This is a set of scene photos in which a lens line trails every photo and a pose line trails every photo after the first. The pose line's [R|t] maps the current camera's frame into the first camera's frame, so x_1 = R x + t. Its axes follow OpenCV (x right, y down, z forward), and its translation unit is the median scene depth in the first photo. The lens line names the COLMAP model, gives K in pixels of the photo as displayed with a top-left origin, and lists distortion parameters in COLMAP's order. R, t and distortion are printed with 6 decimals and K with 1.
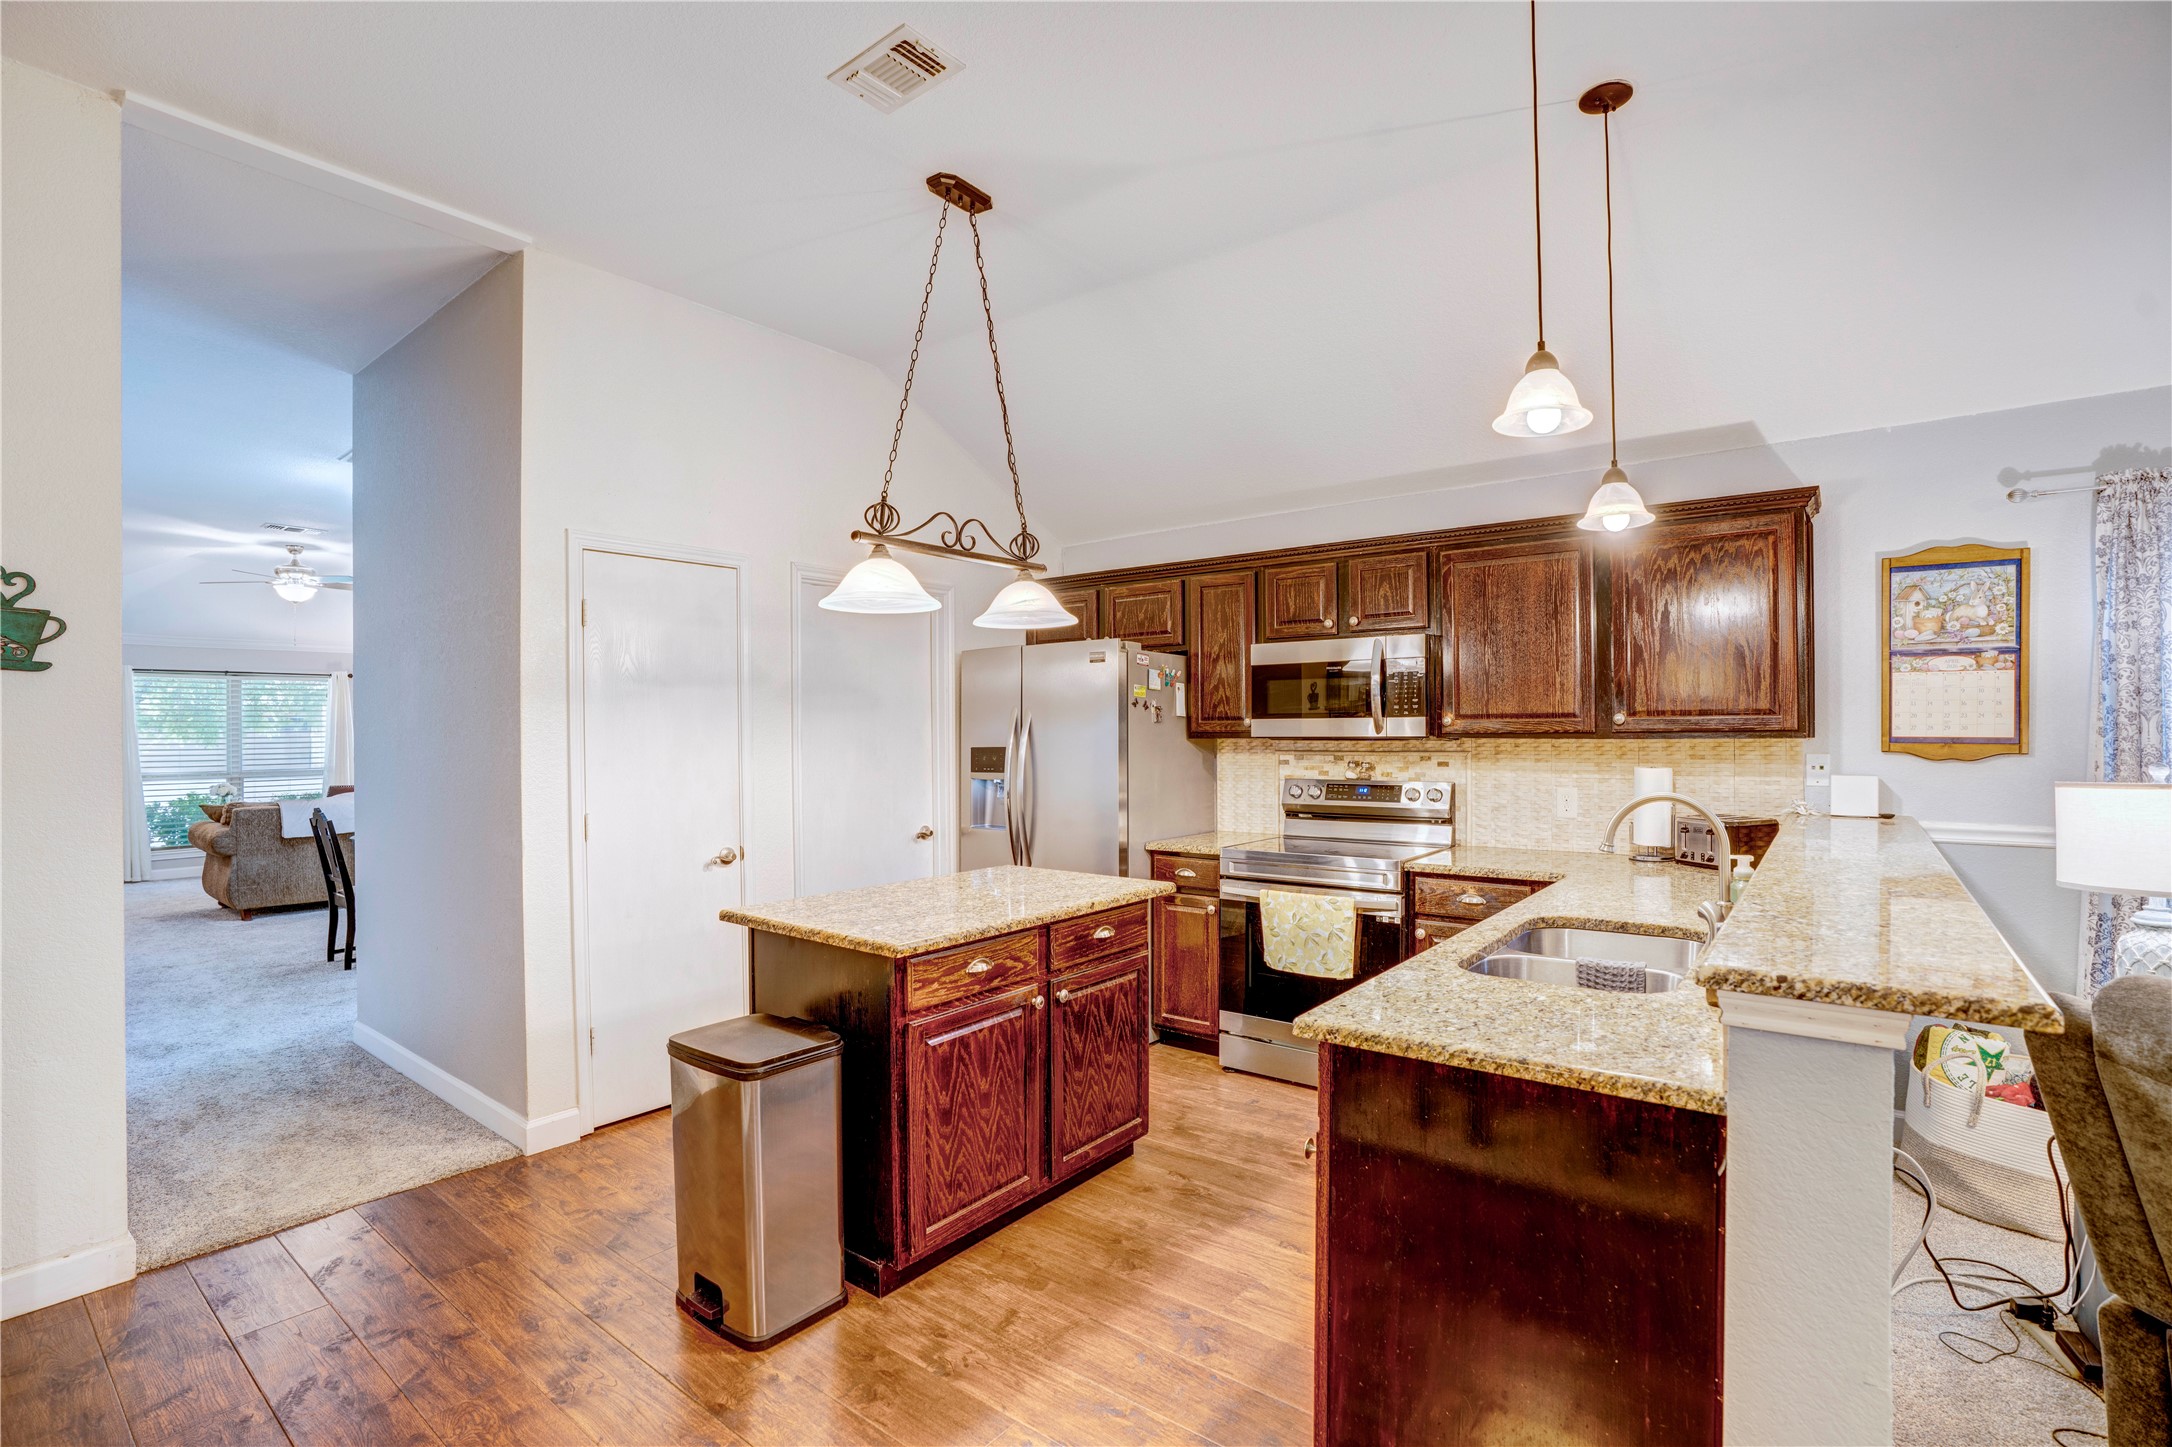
lens RADIAL K [[1002.4, 0, 1079.6], [0, 1002.4, 731.1], [0, 0, 1]] dist [-0.072268, 0.028323]
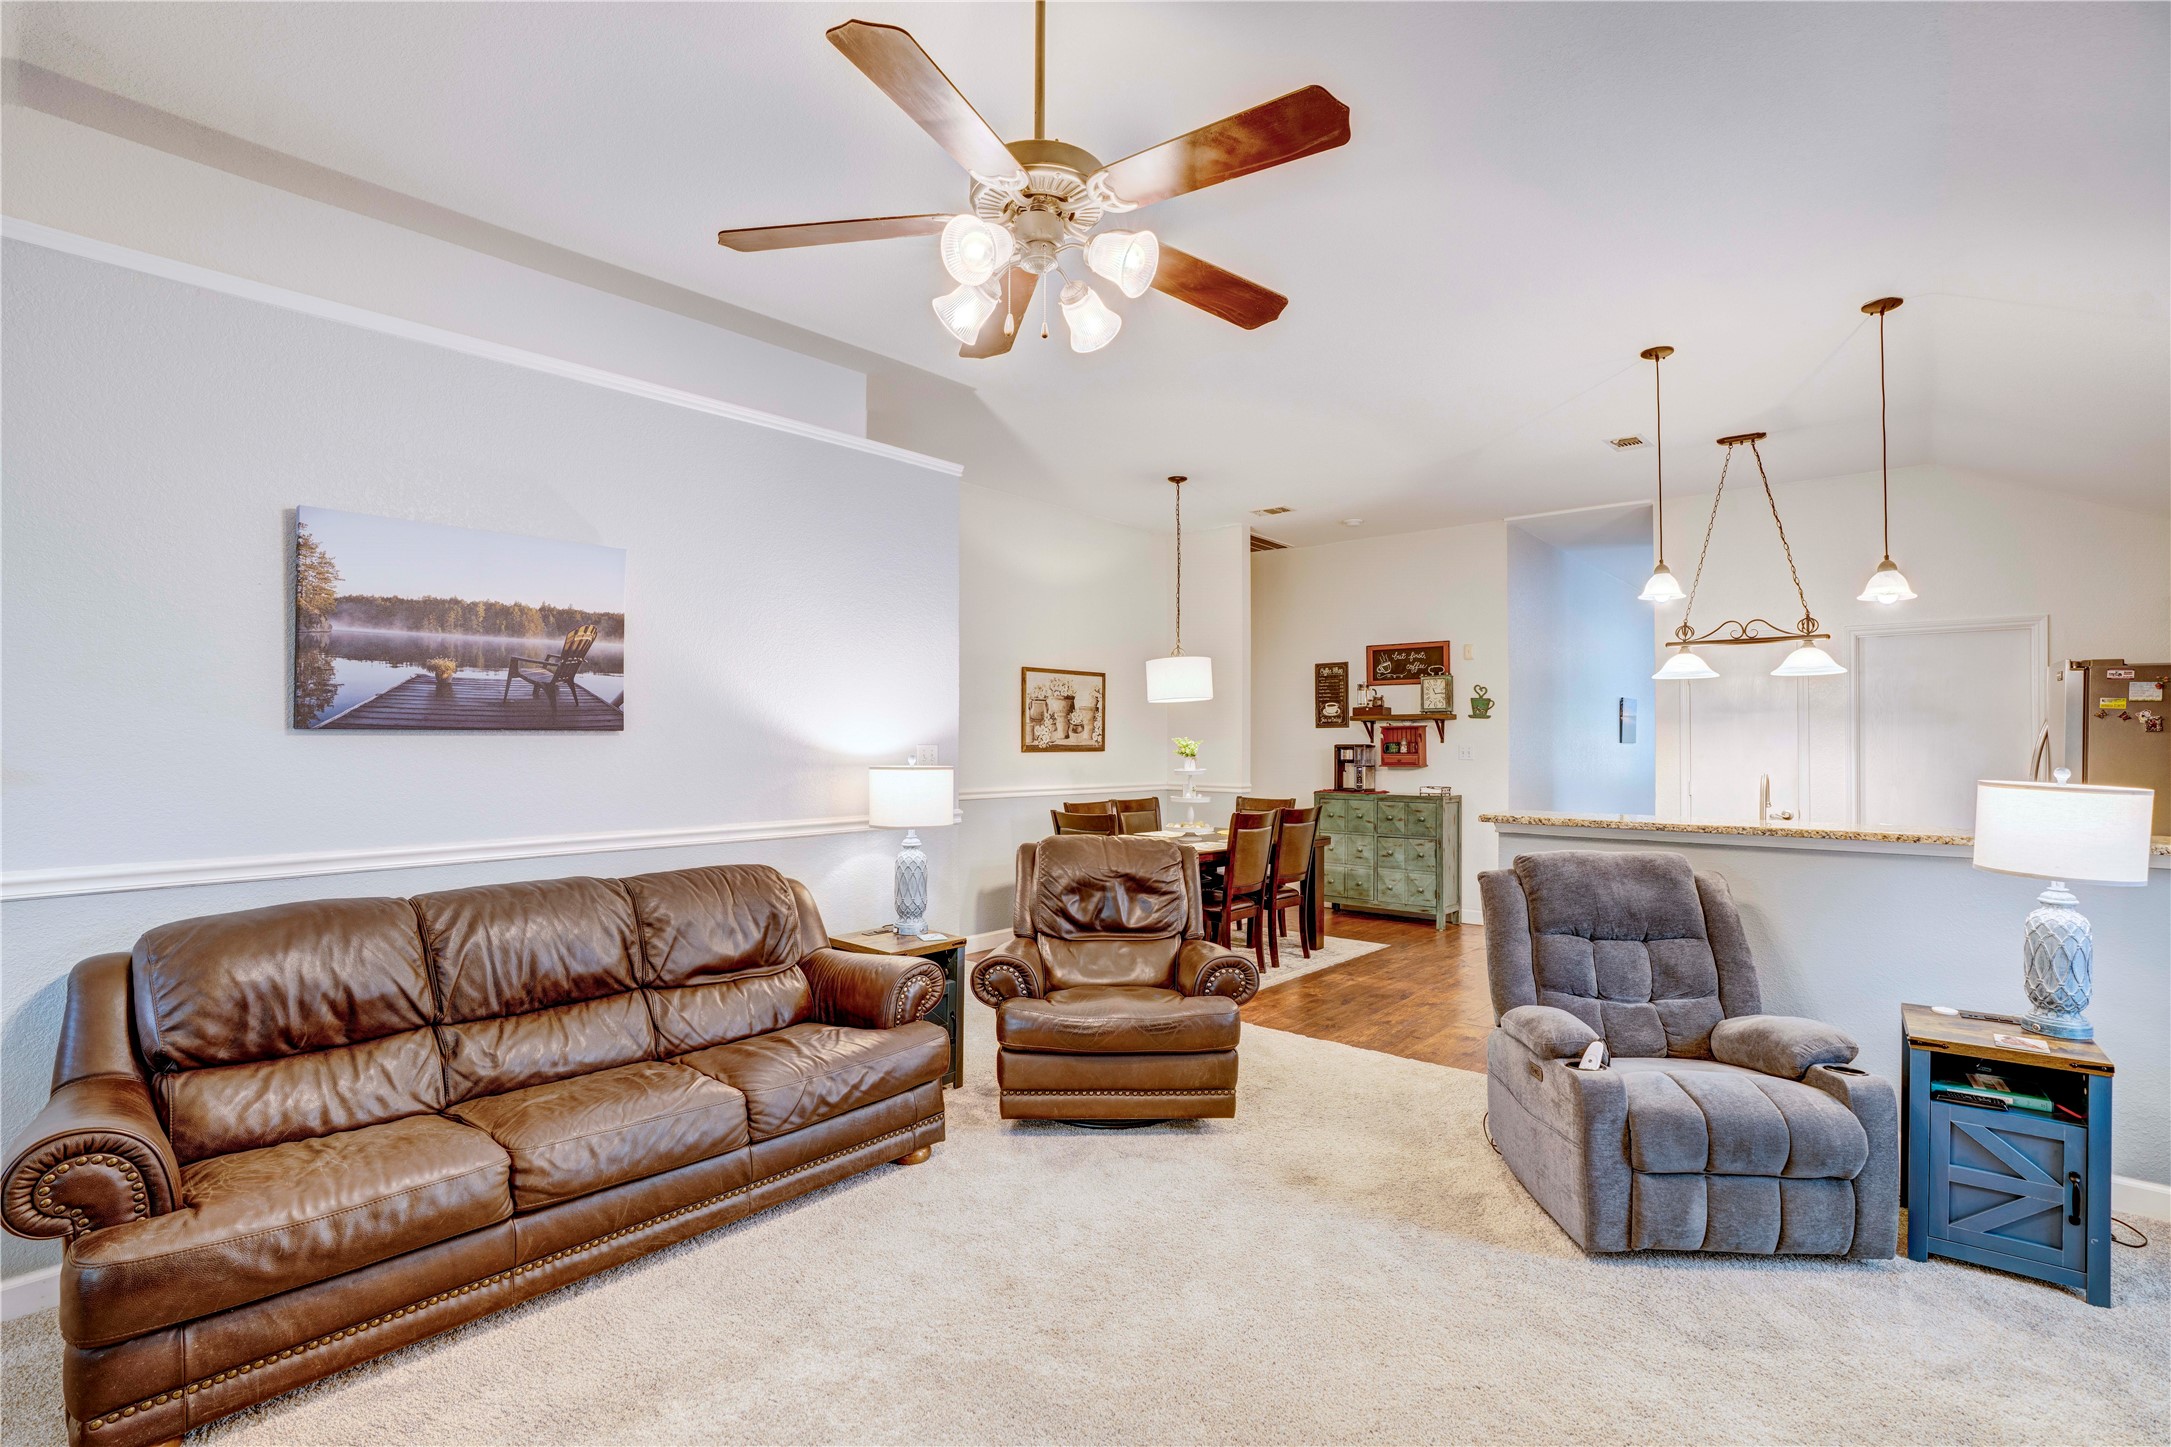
lens RADIAL K [[1002.0, 0, 1079.1], [0, 1002.0, 731.1], [0, 0, 1]] dist [-0.072268, 0.028323]
pose [[-0.056832, -0.005310, -0.998370, 1.584526], [-0.002276, 0.999984, -0.005189, -0.001730], [0.998381, 0.001978, -0.056843, -0.096513]]
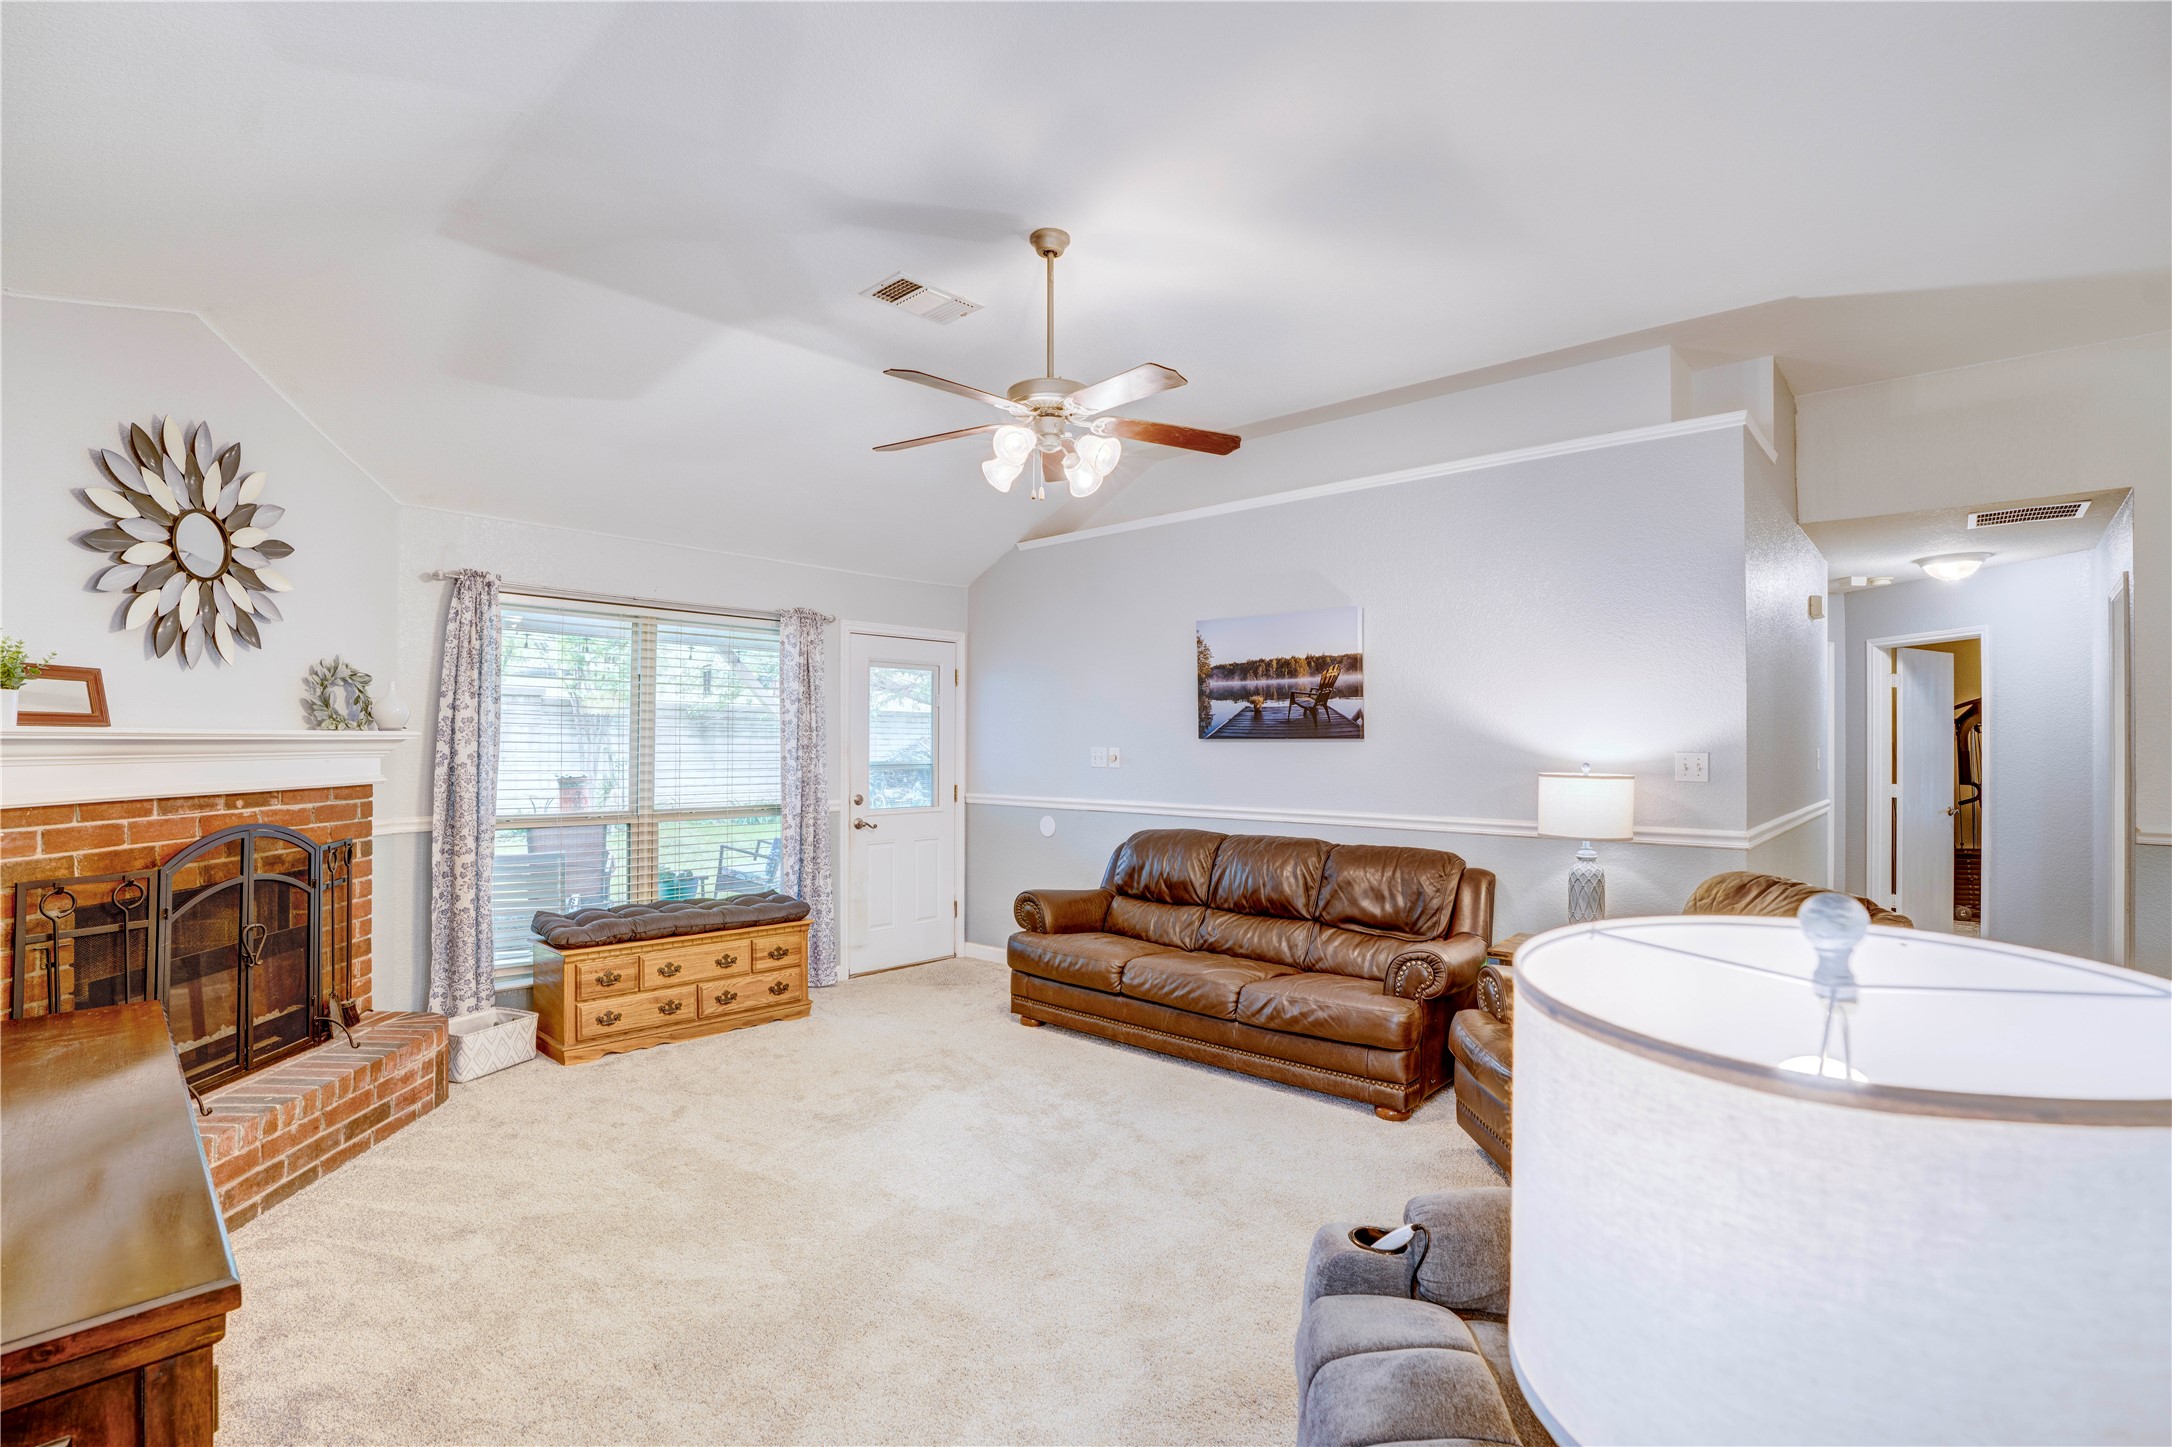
lens RADIAL K [[1002.4, 0, 1079.6], [0, 1002.4, 731.1], [0, 0, 1]] dist [-0.072268, 0.028323]
pose [[-0.997333, 0.000039, 0.072987, 0.867017], [-0.000661, 0.999954, -0.009576, -0.003217], [-0.072984, -0.009599, -0.997287, 0.830391]]
